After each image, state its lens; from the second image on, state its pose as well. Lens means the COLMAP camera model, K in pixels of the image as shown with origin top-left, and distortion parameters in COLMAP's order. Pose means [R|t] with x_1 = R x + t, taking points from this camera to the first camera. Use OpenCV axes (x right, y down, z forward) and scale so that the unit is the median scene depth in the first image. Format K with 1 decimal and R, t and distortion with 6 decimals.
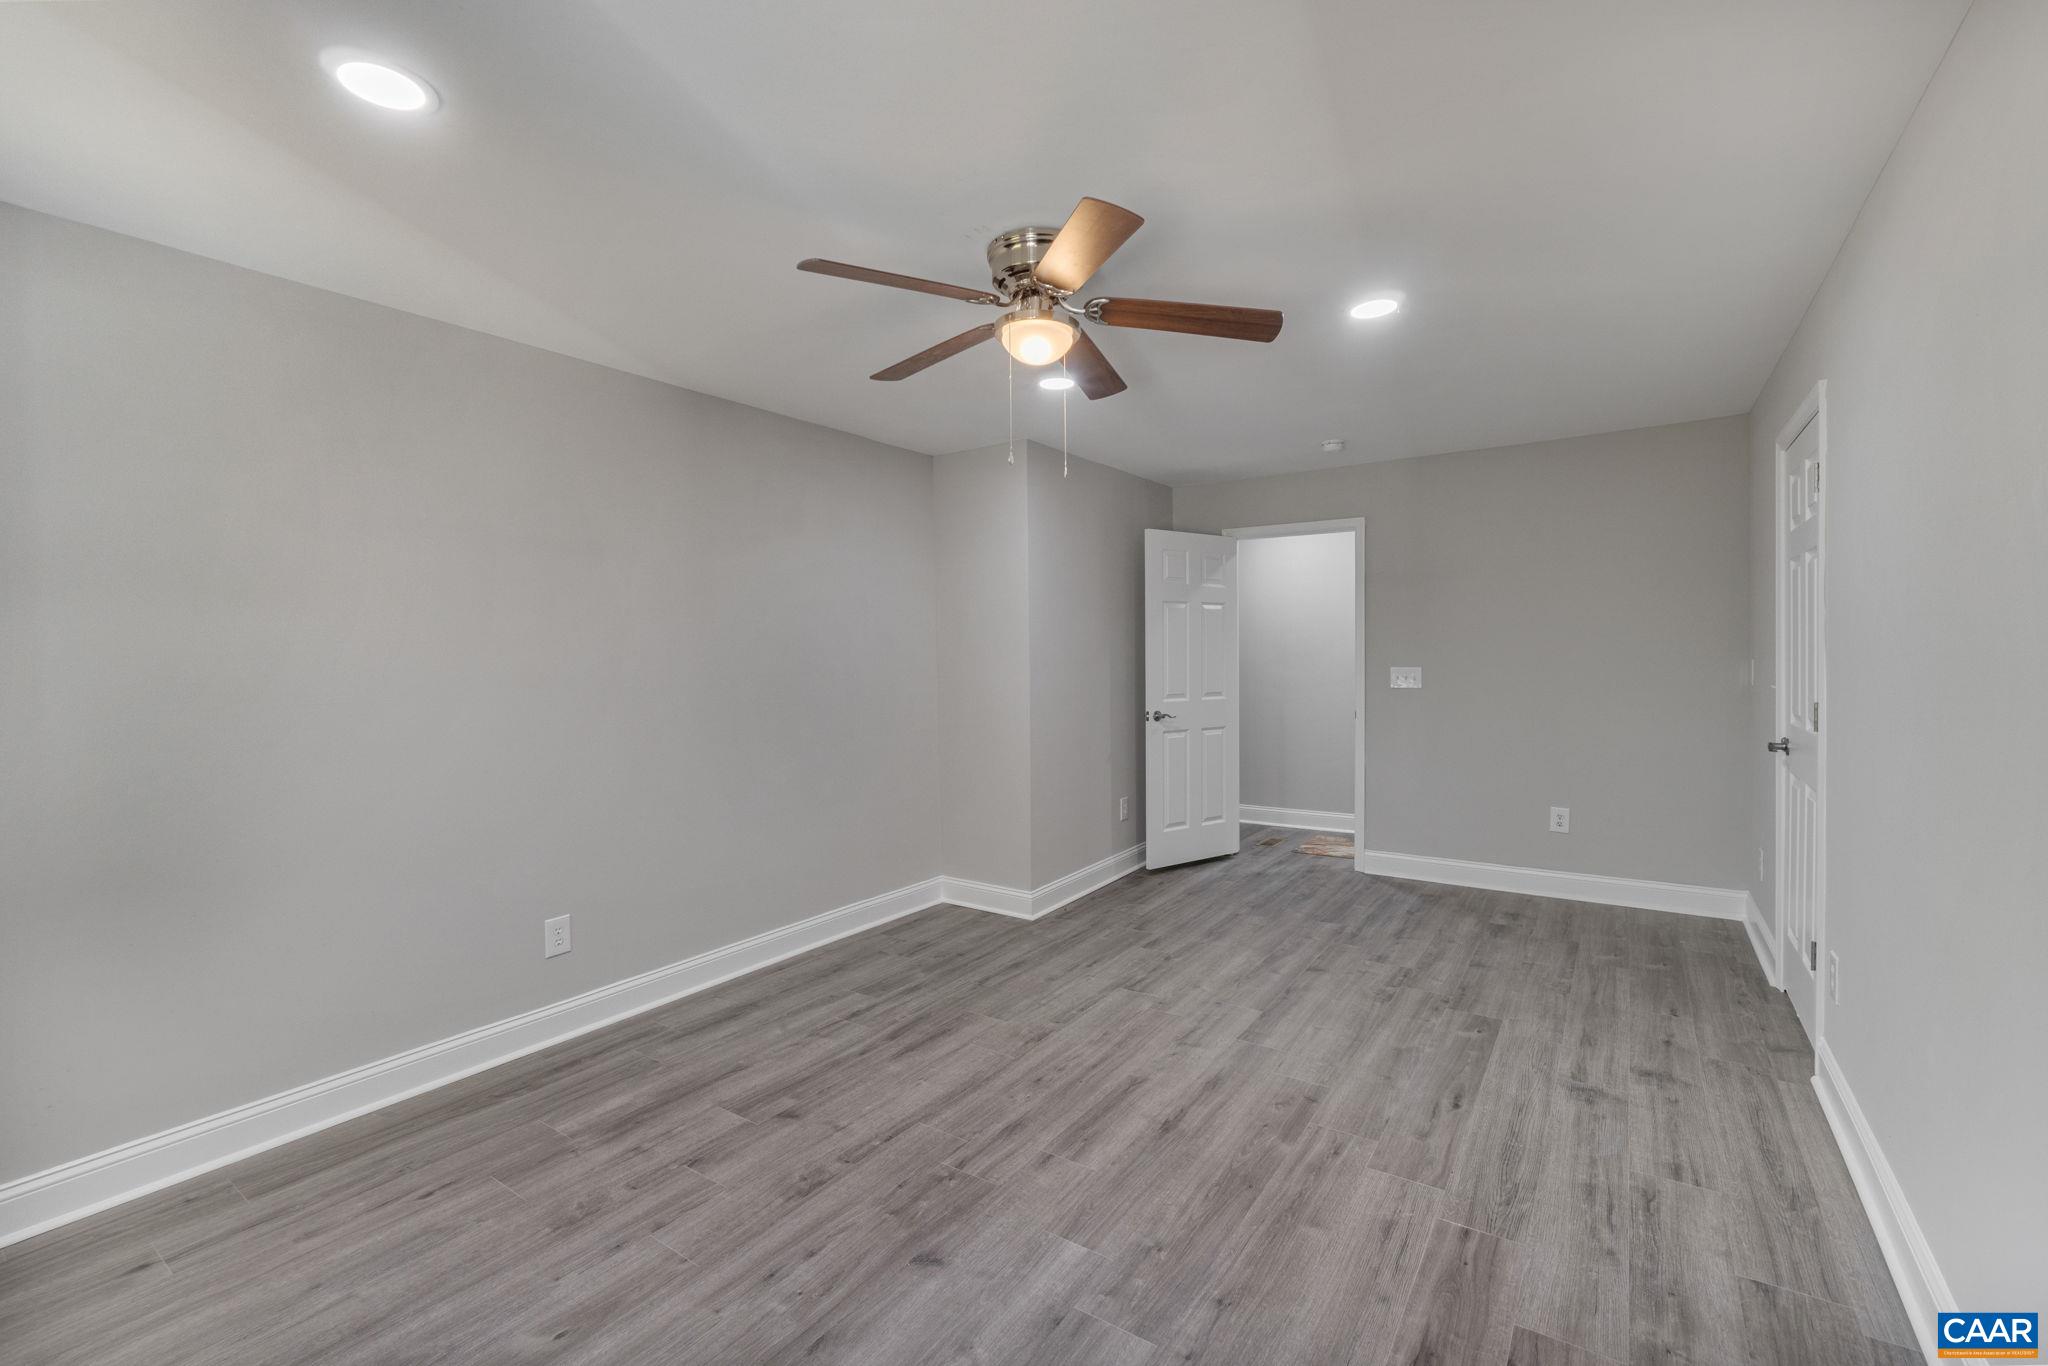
lens RADIAL K [[865.6, 0, 1007.9], [0, 865.6, 673.7], [0, 0, 1]] dist [-0.005169, -0.000455]
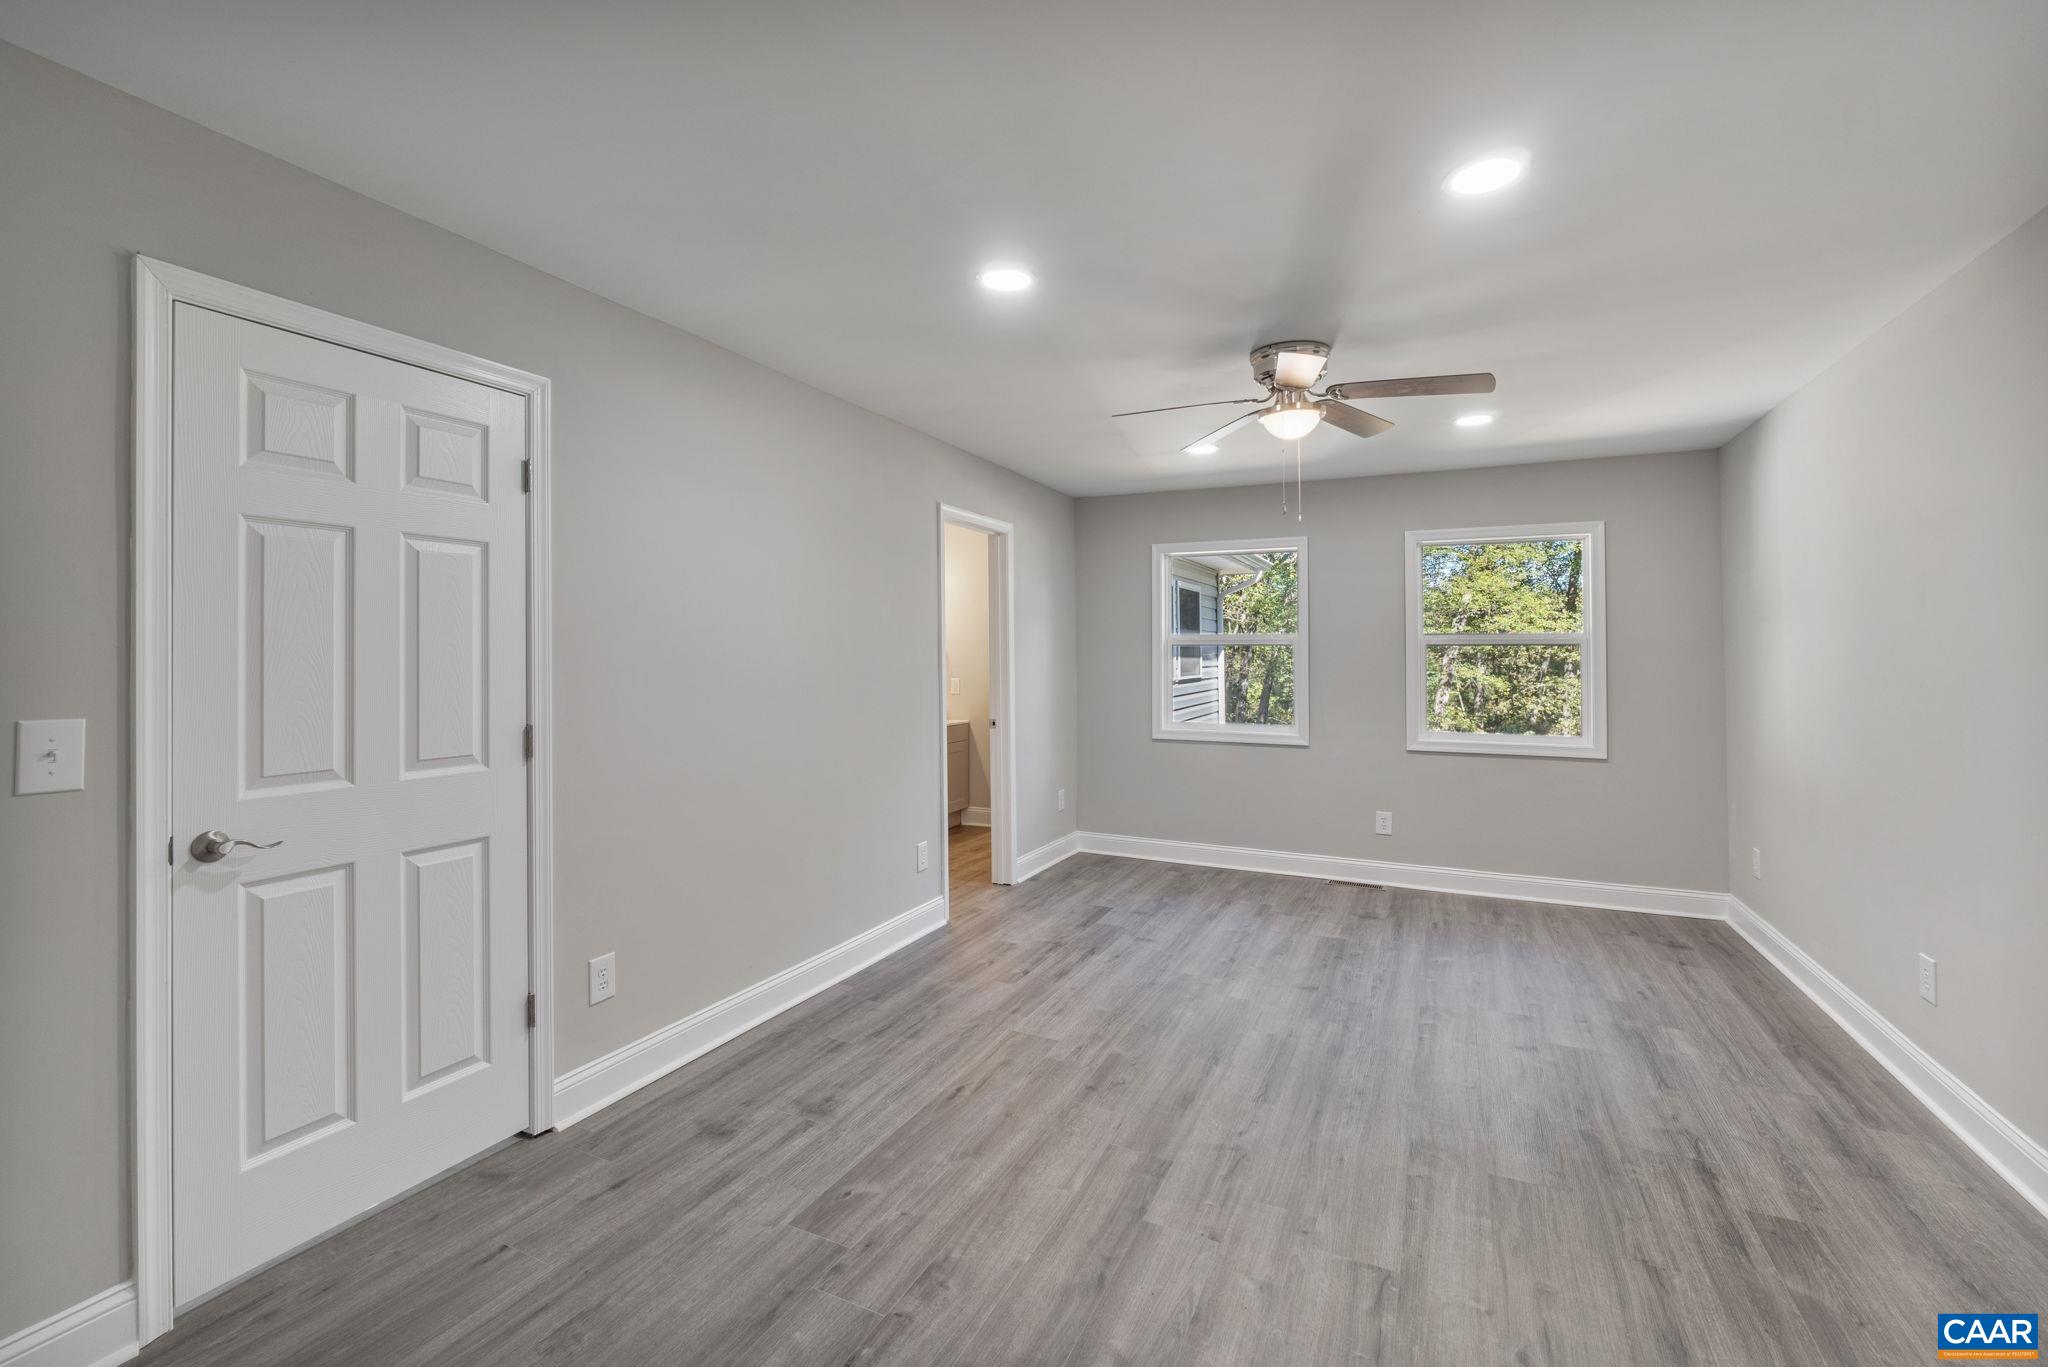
lens RADIAL K [[865.6, 0, 1007.9], [0, 865.6, 674.2], [0, 0, 1]] dist [-0.005169, -0.000455]
pose [[-0.987248, 0.014486, -0.158527, 0.571712], [0.007426, 0.998958, 0.045039, -0.049311], [0.159014, 0.043287, -0.986327, 1.868254]]
